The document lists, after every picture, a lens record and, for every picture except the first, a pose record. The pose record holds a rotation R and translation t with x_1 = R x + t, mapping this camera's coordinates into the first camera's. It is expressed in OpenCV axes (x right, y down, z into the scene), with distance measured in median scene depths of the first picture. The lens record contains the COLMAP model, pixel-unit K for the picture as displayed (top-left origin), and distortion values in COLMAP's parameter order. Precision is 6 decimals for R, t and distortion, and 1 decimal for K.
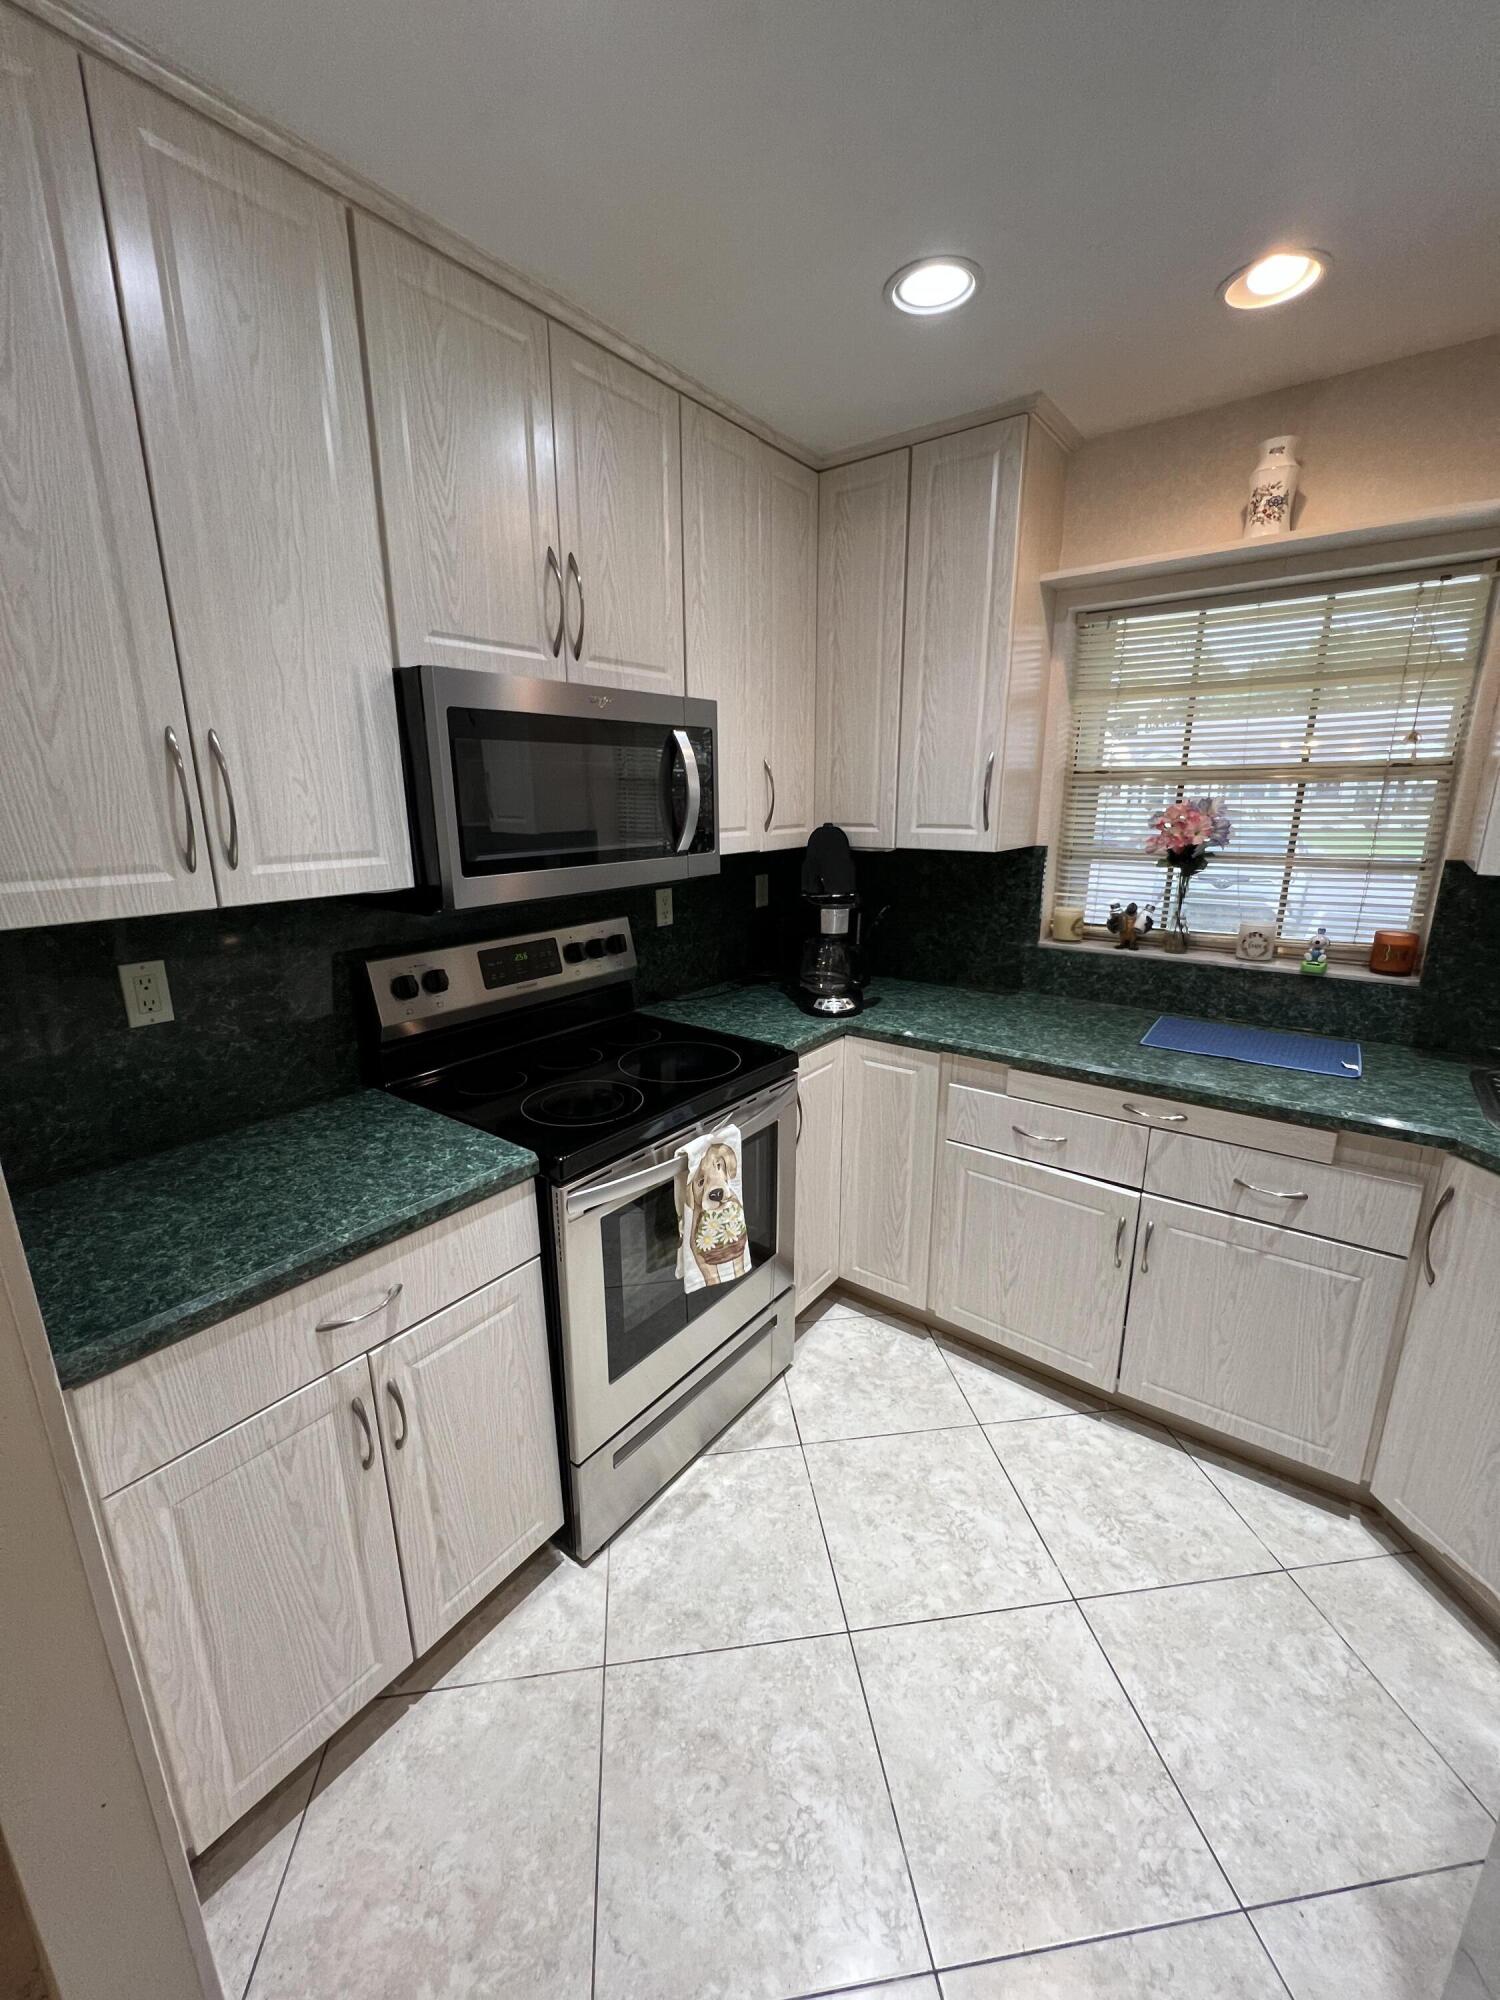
lens RADIAL K [[796.9, 0, 749.7], [0, 796.9, 998.3], [0, 0, 1]] dist [-0.001865, 0.000171]
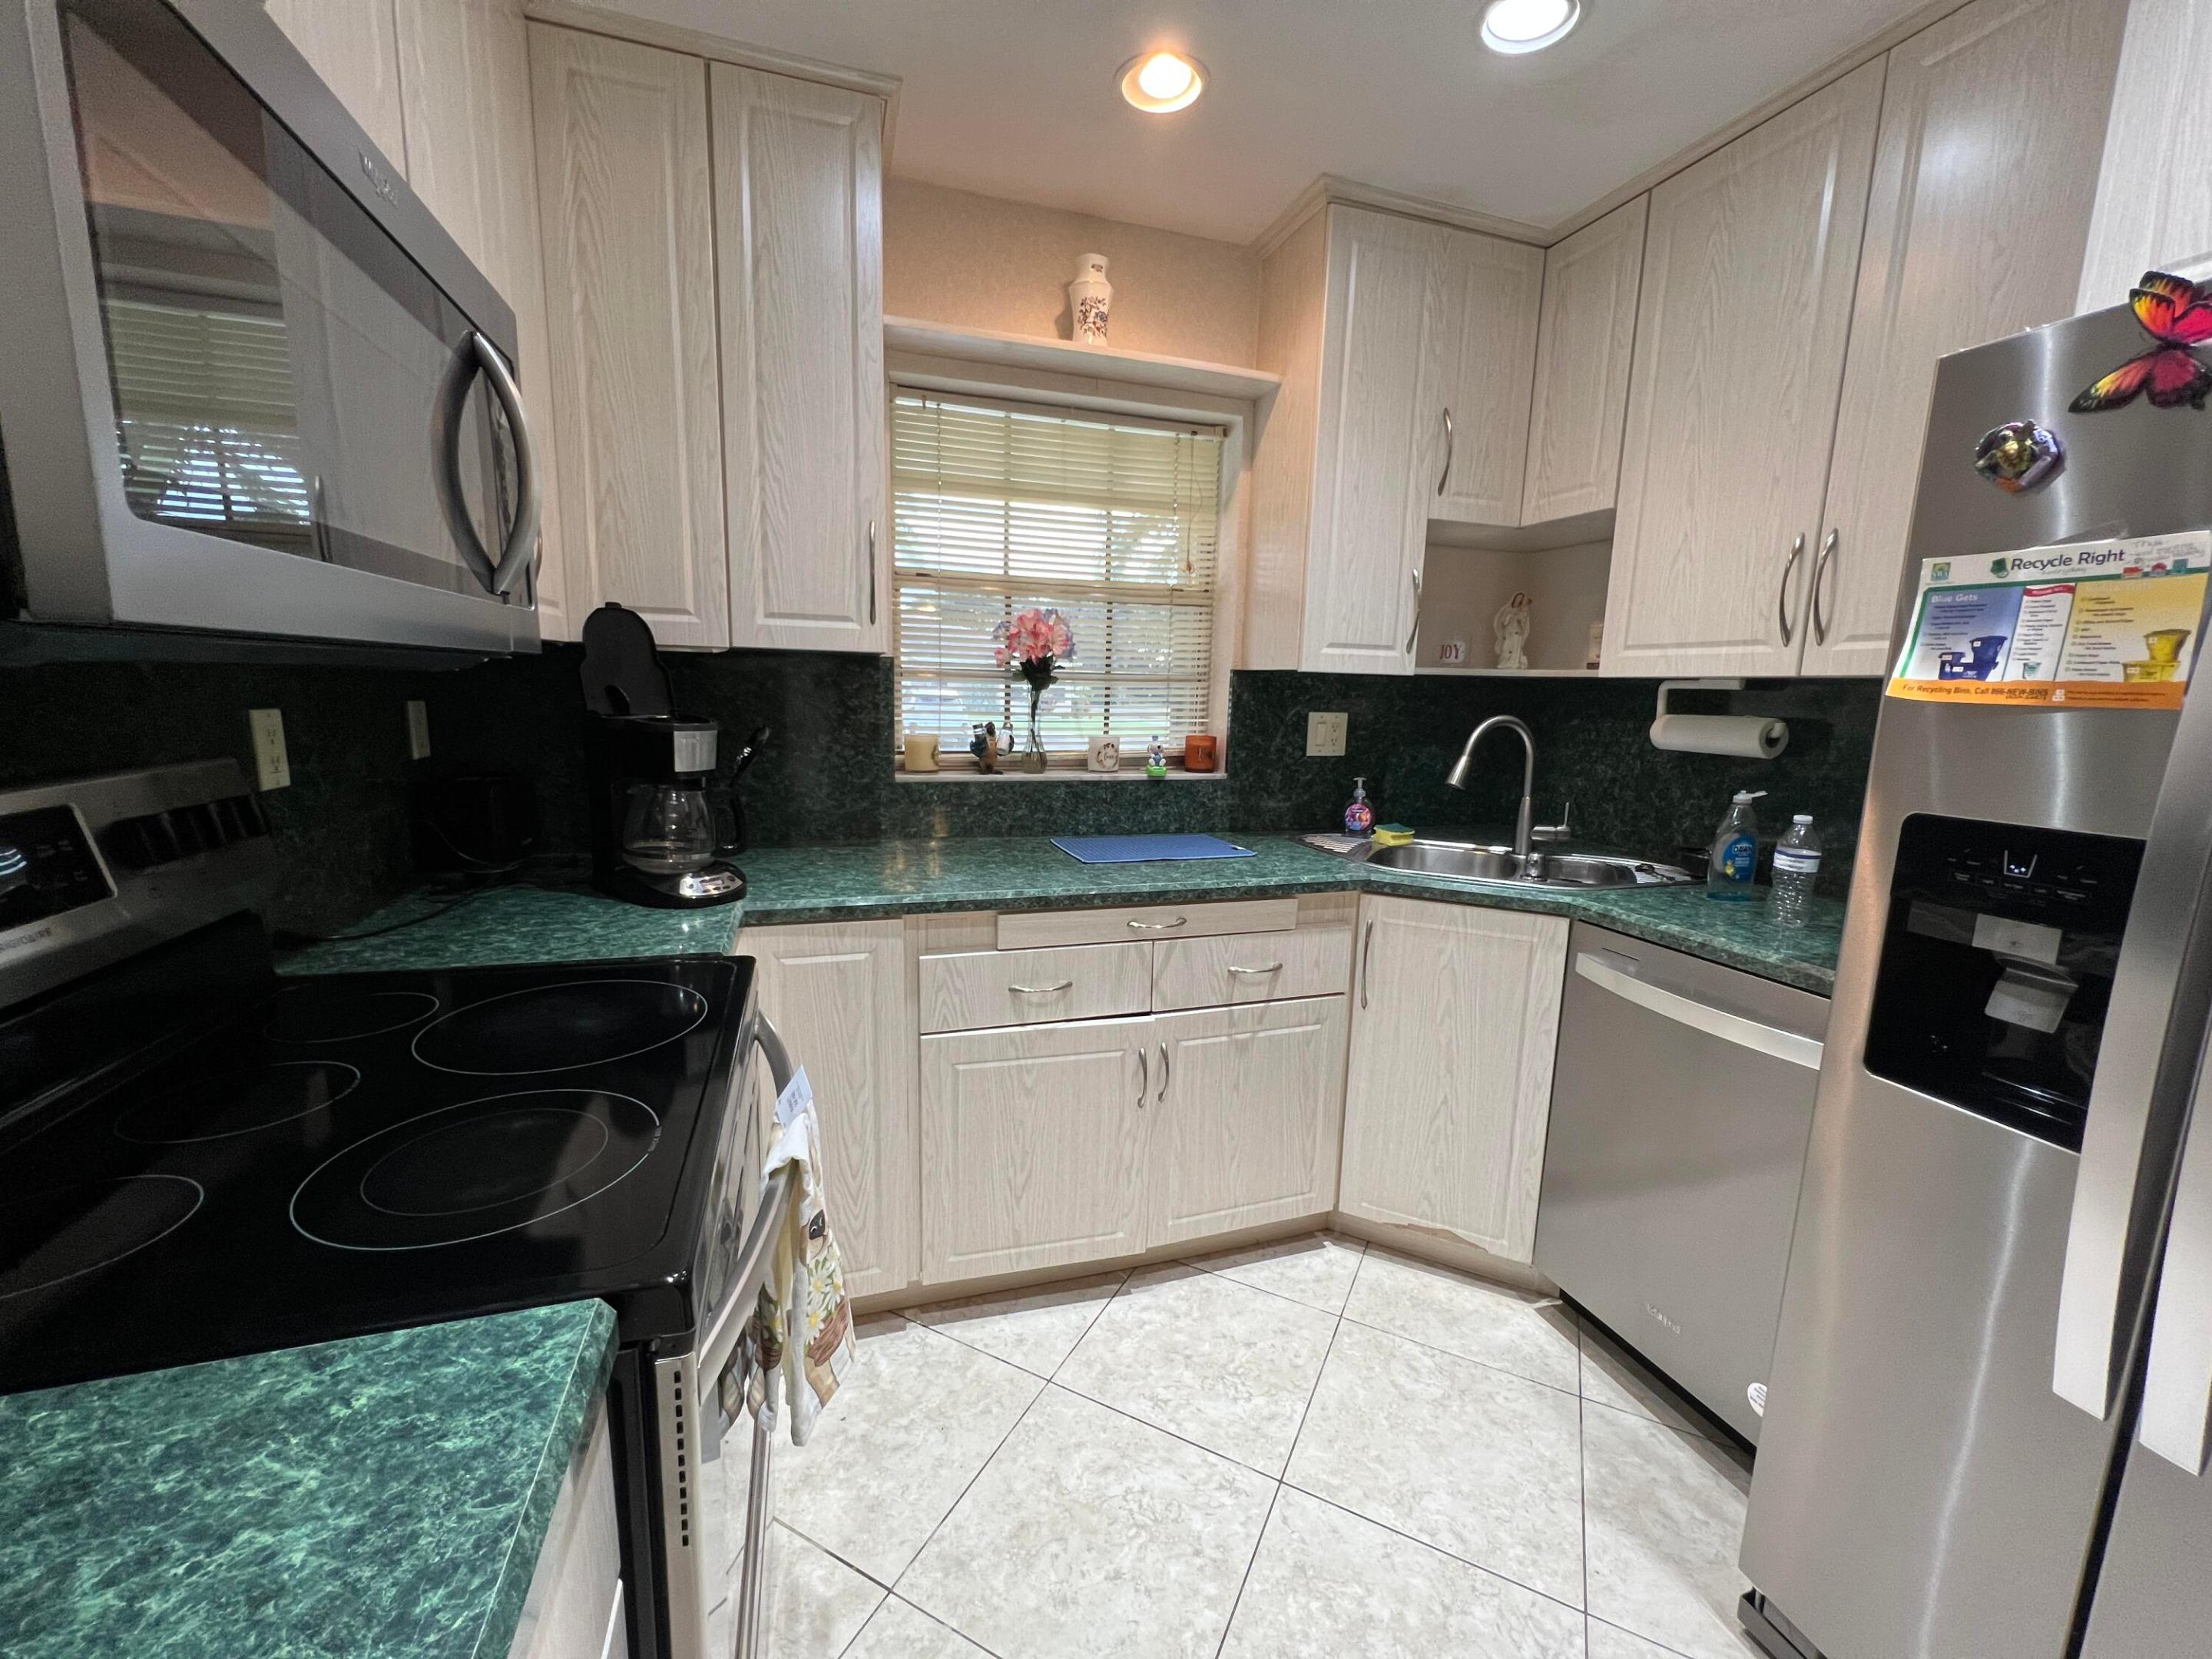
lens RADIAL K [[881.4, 0, 1097.9], [0, 881.4, 834.8], [0, 0, 1]] dist [-0.001865, 0.000171]
pose [[0.574408, -0.112876, 0.810749, -0.311000], [0.174904, 0.984498, 0.013148, 0.015323], [-0.799665, 0.134251, 0.585246, 0.395714]]
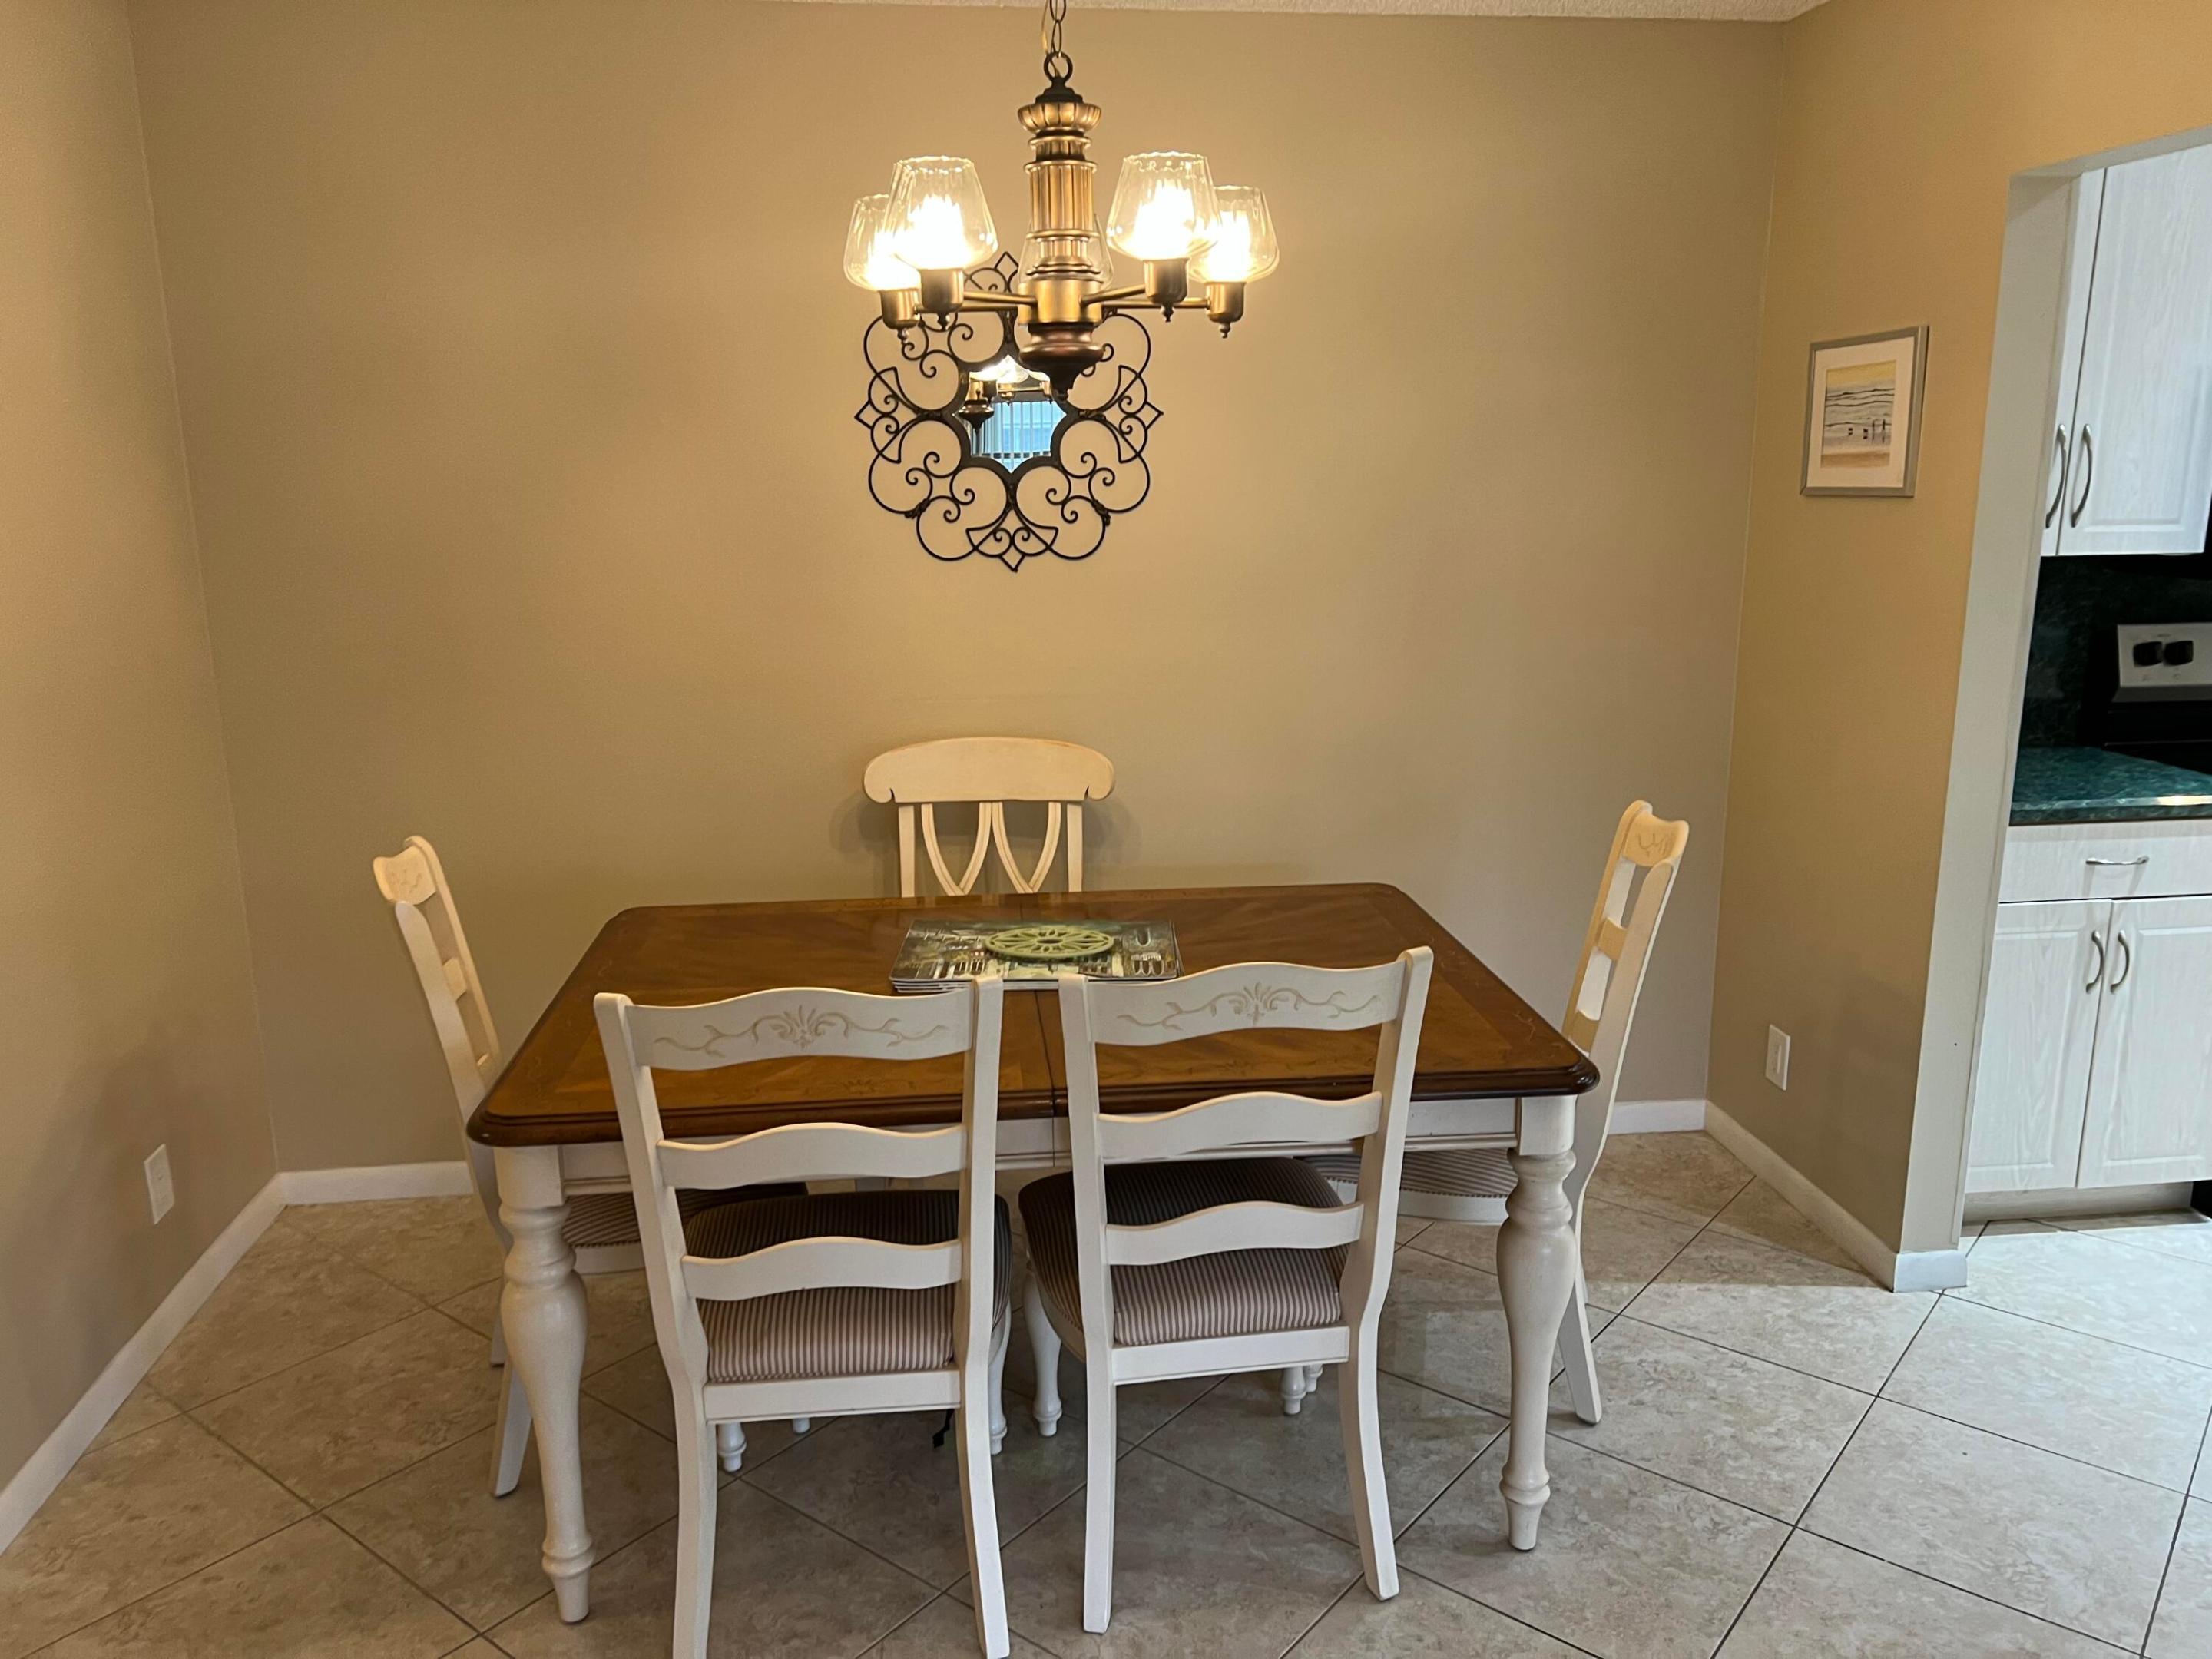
lens RADIAL K [[1640.6, 0, 1098.3], [0, 1640.6, 836.1], [0, 0, 1]] dist [0.023433, -0.022687]
pose [[0.679151, 0.165696, -0.715052, 0.187387], [-0.175850, 0.982546, 0.060660, 0.287732], [0.712622, 0.084545, 0.696435, -1.265852]]
